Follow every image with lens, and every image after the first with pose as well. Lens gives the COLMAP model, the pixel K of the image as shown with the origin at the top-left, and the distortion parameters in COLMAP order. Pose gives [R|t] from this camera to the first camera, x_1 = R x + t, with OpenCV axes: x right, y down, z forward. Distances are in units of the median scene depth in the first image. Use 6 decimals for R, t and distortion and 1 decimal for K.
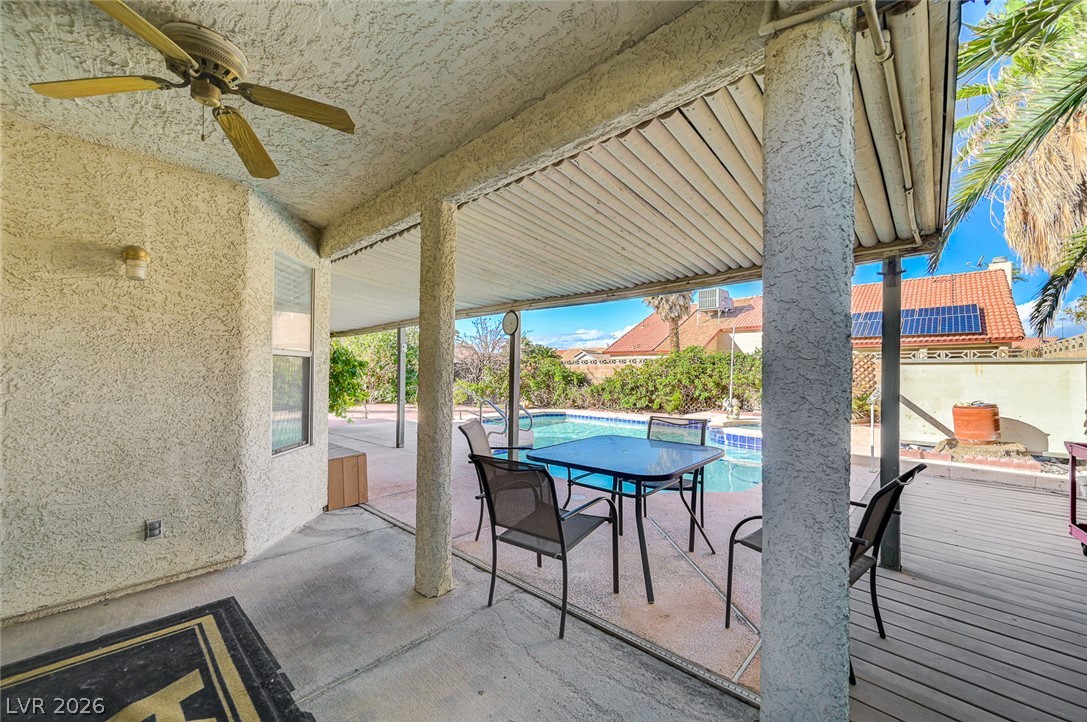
lens RADIAL K [[428.0, 0, 546.5], [0, 428.0, 372.3], [0, 0, 1]] dist [0.000672, 0.000056]
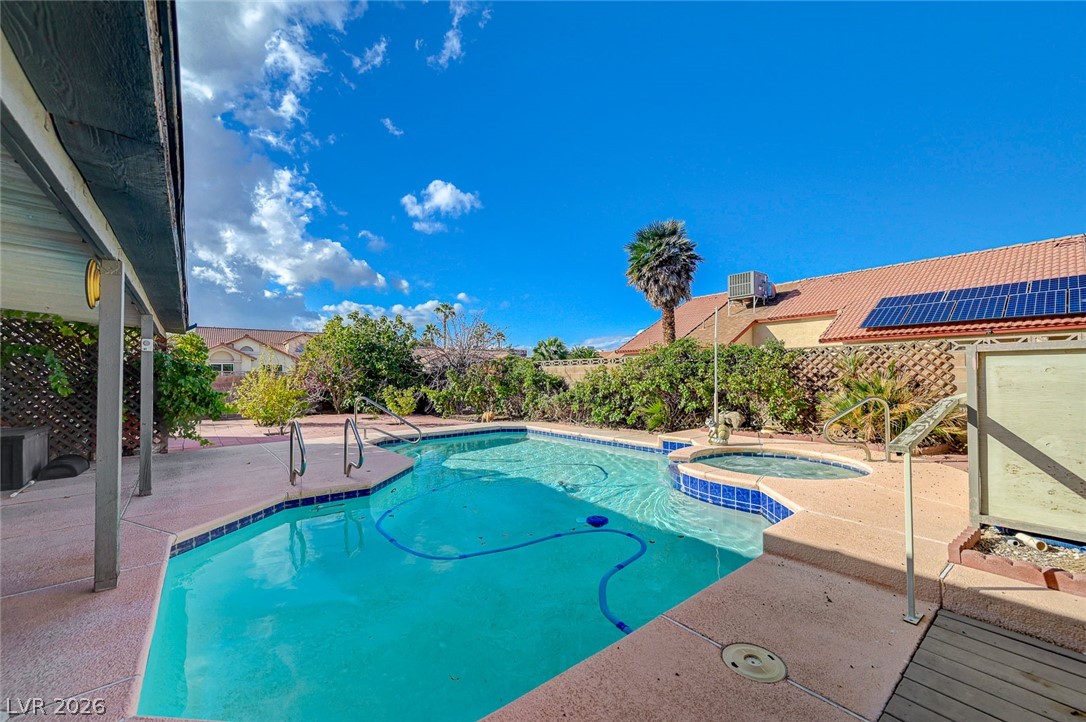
lens RADIAL K [[418.8, 0, 569.7], [0, 418.8, 368.7], [0, 0, 1]] dist [0.018815, -0.000045]
pose [[0.993716, -0.013740, -0.111082, 0.221518], [0.012181, 0.999818, -0.014701, -0.001182], [0.111264, 0.013256, 0.993703, 0.254267]]
